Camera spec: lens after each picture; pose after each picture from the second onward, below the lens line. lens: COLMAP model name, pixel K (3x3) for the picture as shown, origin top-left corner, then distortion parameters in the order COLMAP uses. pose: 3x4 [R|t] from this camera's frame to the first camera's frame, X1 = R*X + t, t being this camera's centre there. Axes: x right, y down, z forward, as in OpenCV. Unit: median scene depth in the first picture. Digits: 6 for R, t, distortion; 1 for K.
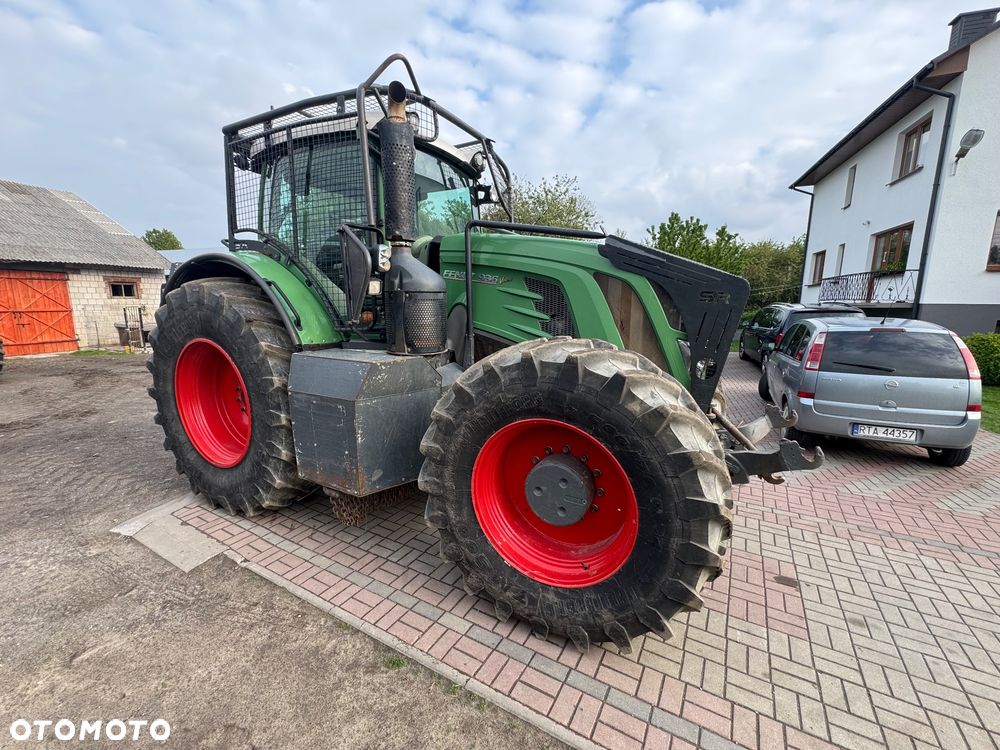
lens RADIAL K [[411.6, 0, 502.7], [0, 411.6, 377.7], [0, 0, 1]] dist [-0.003829, 0.001258]
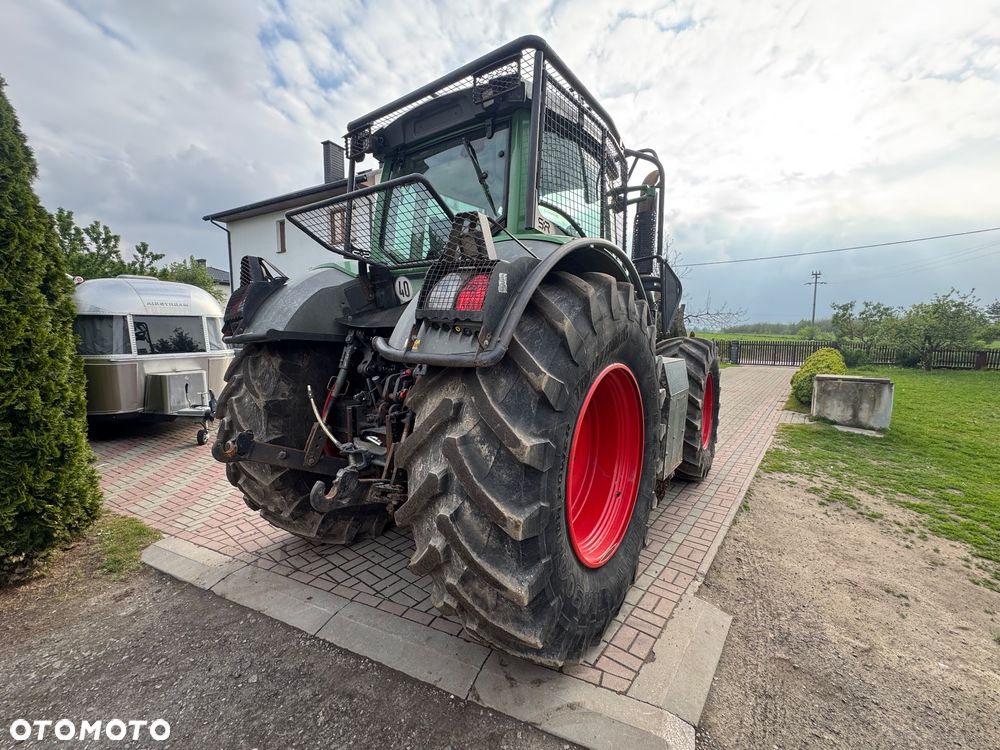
lens RADIAL K [[411.6, 0, 501.4], [0, 411.6, 374.3], [0, 0, 1]] dist [-0.003829, 0.001258]
pose [[0.144456, -0.103195, 0.984115, -1.636492], [0.180270, 0.980648, 0.076370, -0.187883], [-0.972952, 0.166375, 0.160263, 1.243026]]
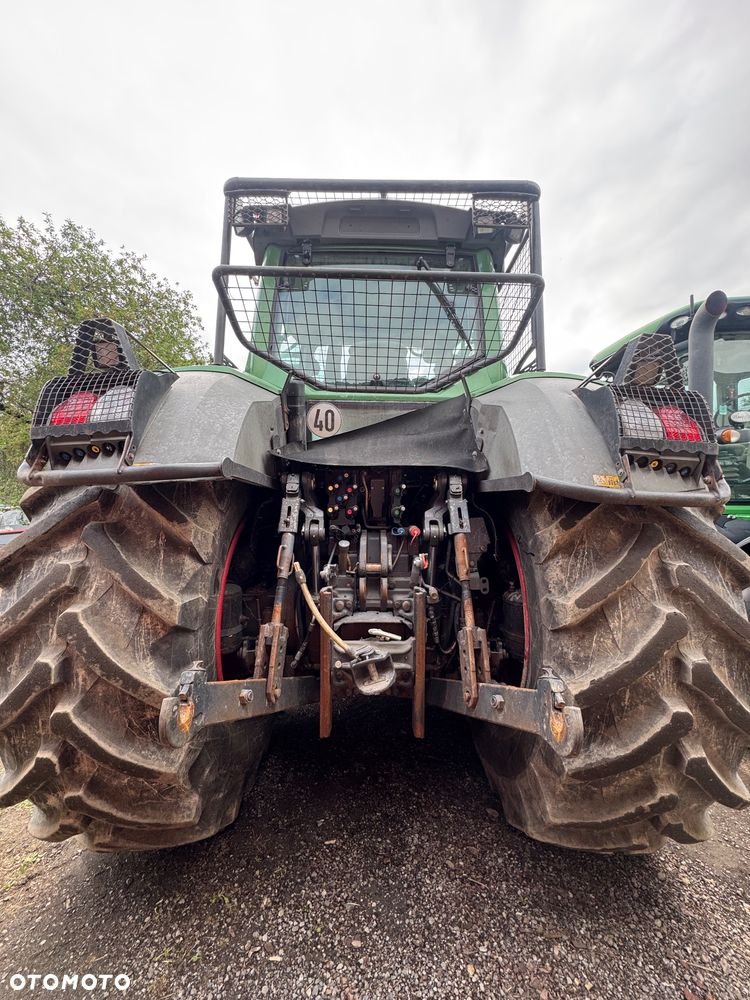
lens RADIAL K [[411.6, 0, 377.4], [0, 411.6, 507.8], [0, 0, 1]] dist [-0.003829, 0.001258]
pose [[-0.472326, -0.001557, 0.881422, -1.350260], [0.153550, 0.984562, 0.084021, -0.252739], [-0.867946, 0.175028, -0.464796, 1.920611]]
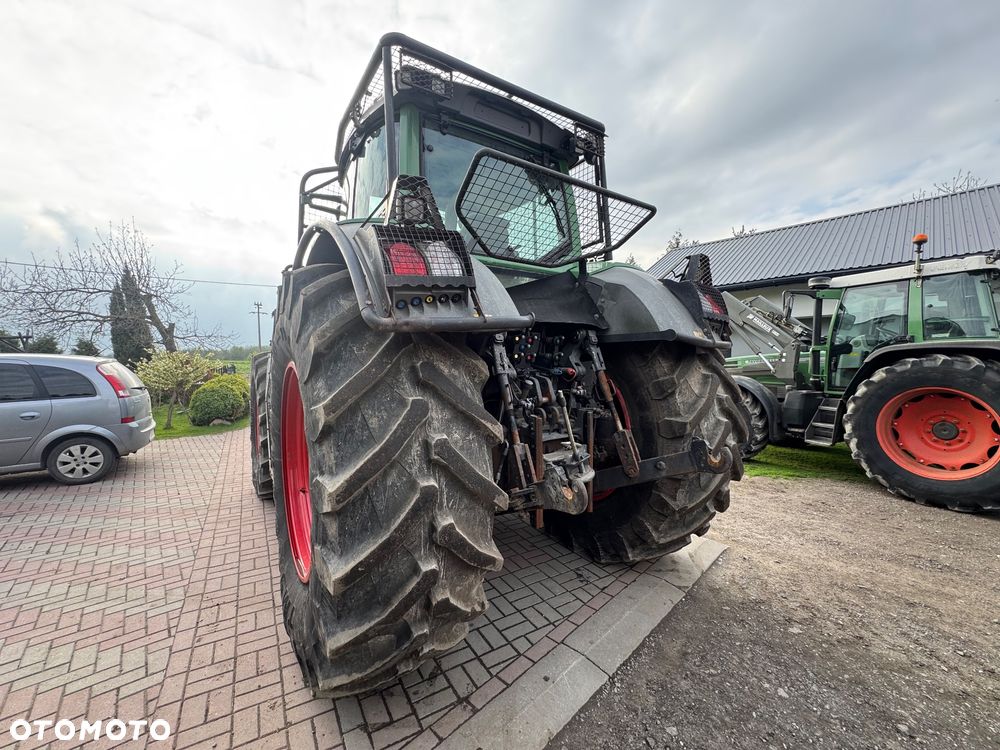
lens RADIAL K [[411.6, 0, 507.1], [0, 411.6, 373.6], [0, 0, 1]] dist [-0.003829, 0.001258]
pose [[-0.882824, -0.001881, 0.469700, -1.103643], [0.099626, 0.976489, 0.191163, -0.329230], [-0.459017, 0.215557, -0.861881, 2.398905]]
